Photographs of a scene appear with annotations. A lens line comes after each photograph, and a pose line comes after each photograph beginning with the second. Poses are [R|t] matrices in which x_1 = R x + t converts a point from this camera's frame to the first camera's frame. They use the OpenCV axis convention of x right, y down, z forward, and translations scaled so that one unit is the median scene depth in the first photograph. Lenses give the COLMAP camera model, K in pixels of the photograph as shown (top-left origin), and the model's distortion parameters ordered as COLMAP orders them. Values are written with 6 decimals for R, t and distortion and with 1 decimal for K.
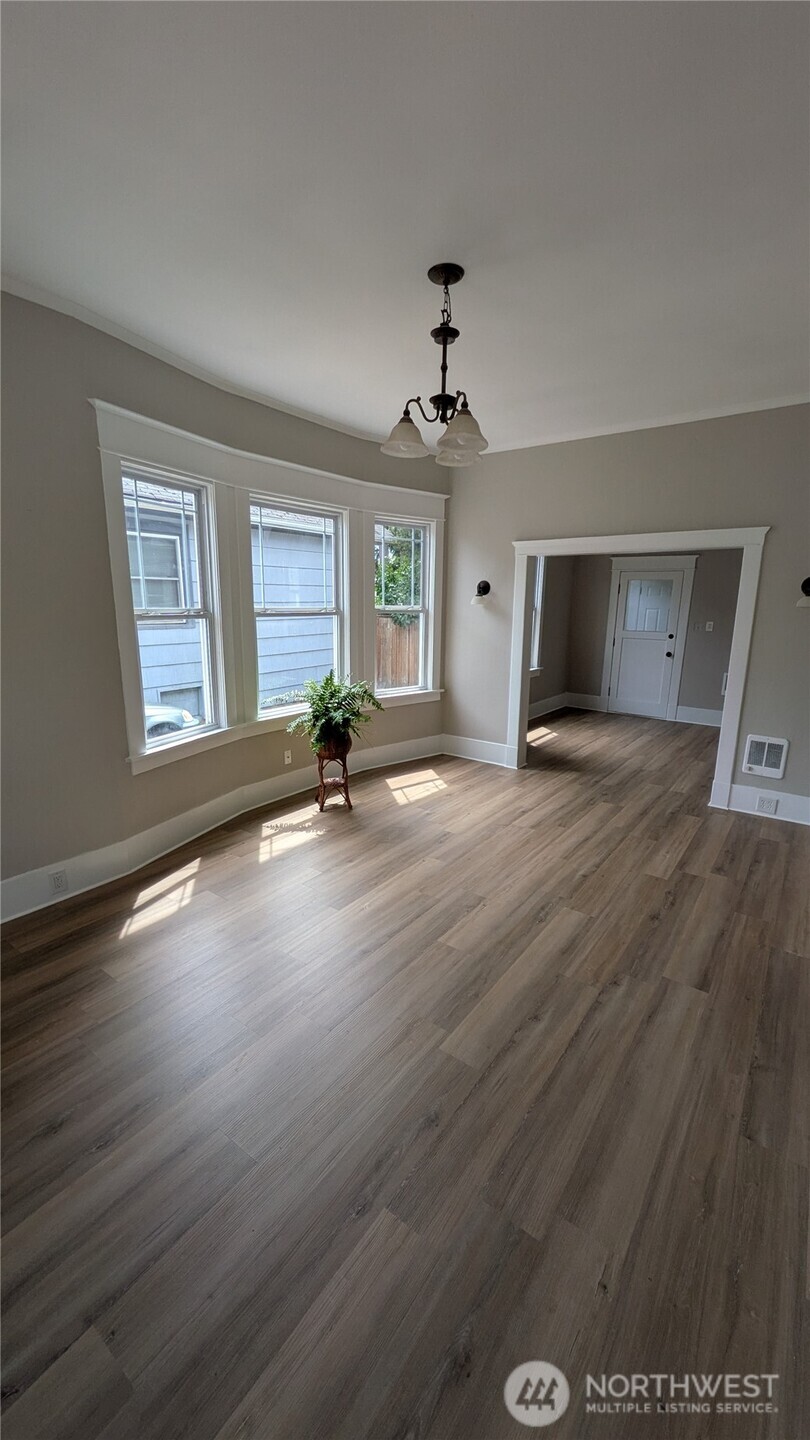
lens RADIAL K [[549.0, 0, 405.0], [0, 549.0, 720.0], [0, 0, 1]] dist [-0.000605, 0.000046]
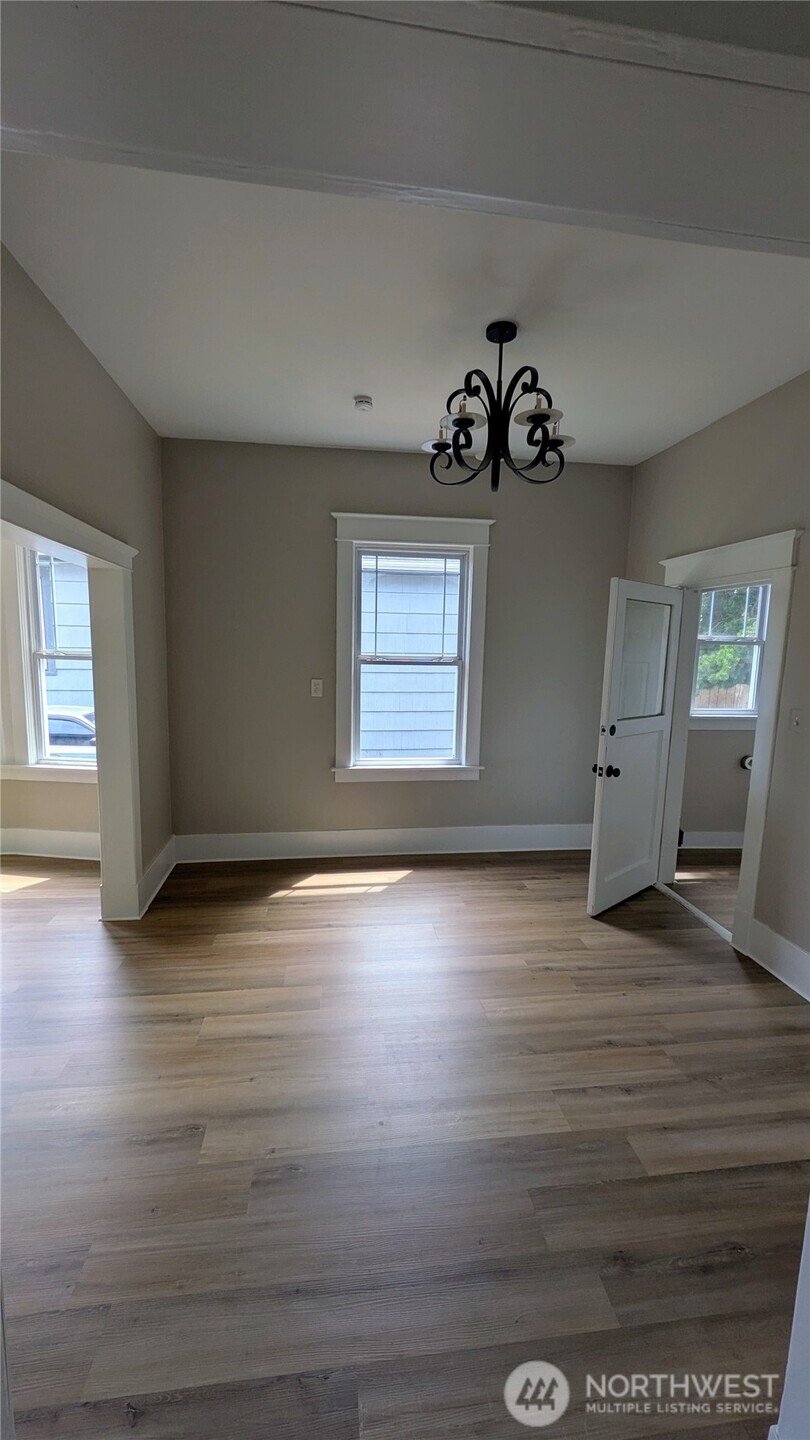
lens RADIAL K [[568.1, 0, 404.6], [0, 568.1, 725.0], [0, 0, 1]] dist [-0.001356, 0.000466]
pose [[0.702014, 0.099843, -0.705129, 1.073455], [-0.158524, 0.987190, -0.018042, -0.203701], [0.694295, 0.124446, 0.708849, 0.971440]]
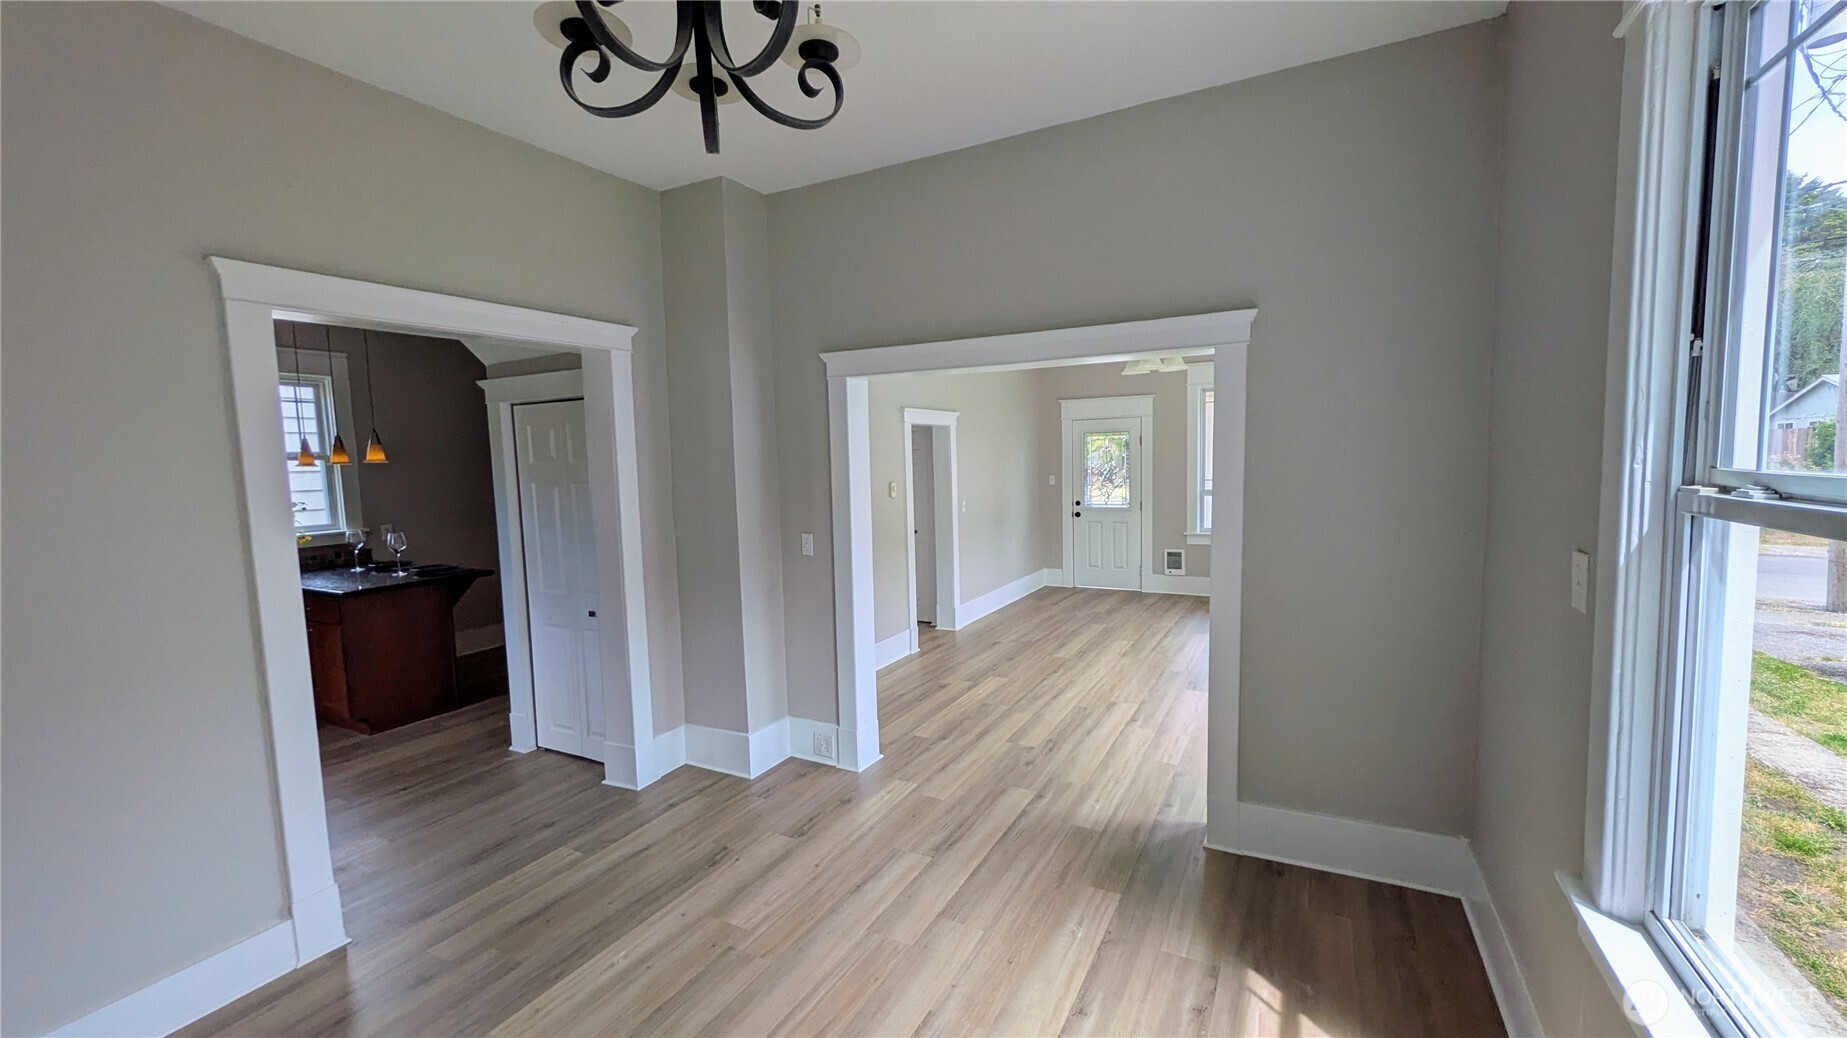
lens RADIAL K [[728.7, 0, 929.1], [0, 728.7, 520.4], [0, 0, 1]] dist [-0.001356, 0.000466]
pose [[-0.987355, 0.025278, -0.156497, 0.653354], [-0.021078, 0.957504, 0.287648, -0.390405], [0.157118, 0.287309, -0.944864, 1.836825]]
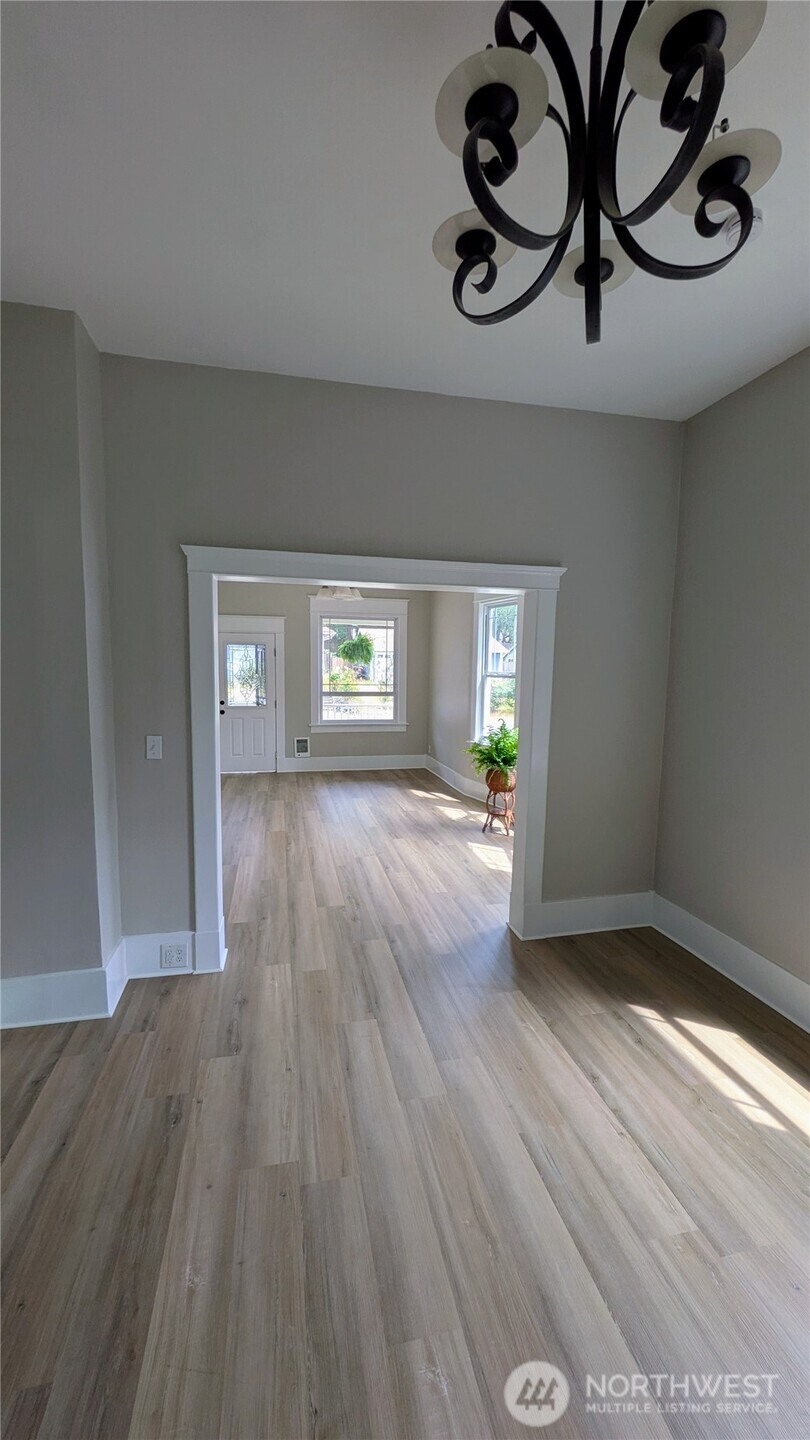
lens RADIAL K [[568.1, 0, 404.6], [0, 568.1, 725.0], [0, 0, 1]] dist [-0.001356, 0.000466]
pose [[-0.647062, 0.060619, -0.760024, 0.967941], [-0.178334, 0.957150, 0.228170, -0.325879], [0.741288, 0.283178, -0.608525, 1.577795]]
